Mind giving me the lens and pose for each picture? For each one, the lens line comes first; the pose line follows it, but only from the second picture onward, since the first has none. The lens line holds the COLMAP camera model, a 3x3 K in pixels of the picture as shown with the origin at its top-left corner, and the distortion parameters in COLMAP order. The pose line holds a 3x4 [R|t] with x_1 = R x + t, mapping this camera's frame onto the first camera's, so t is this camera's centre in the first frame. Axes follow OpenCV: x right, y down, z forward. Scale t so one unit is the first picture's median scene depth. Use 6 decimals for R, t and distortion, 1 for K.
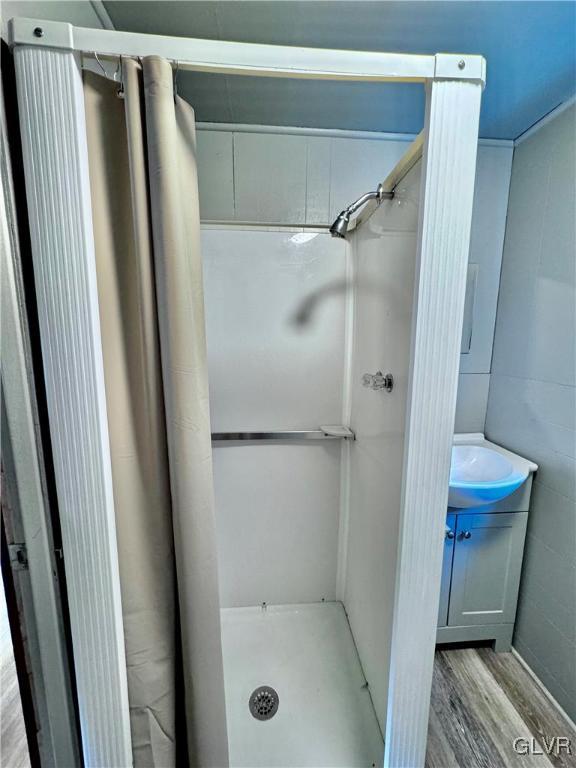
lens RADIAL K [[307.2, 0, 289.4], [0, 307.2, 381.9], [0, 0, 1]] dist [-0.002112, 0.000524]
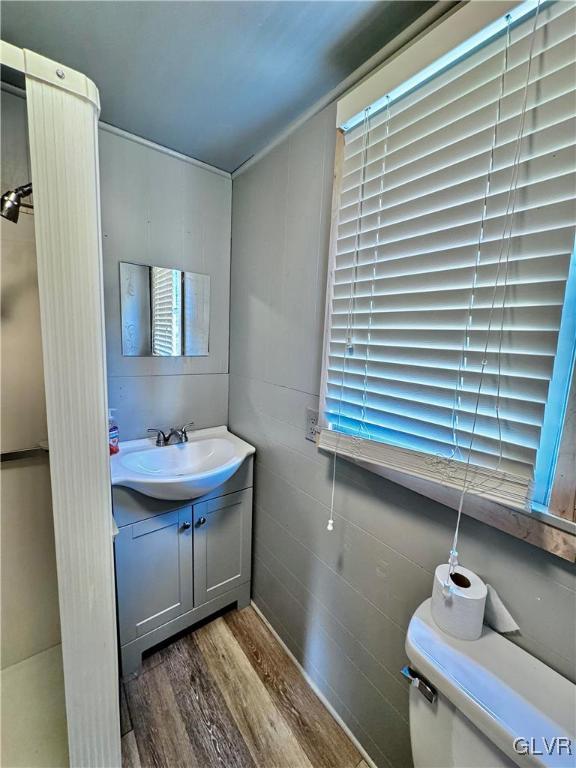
lens RADIAL K [[307.2, 0, 288.5], [0, 307.2, 382.5], [0, 0, 1]] dist [-0.002112, 0.000524]
pose [[0.834539, -0.047857, 0.548867, 0.249421], [0.041444, 0.998851, 0.024076, -0.014034], [-0.549388, 0.002655, 0.835563, -0.097610]]
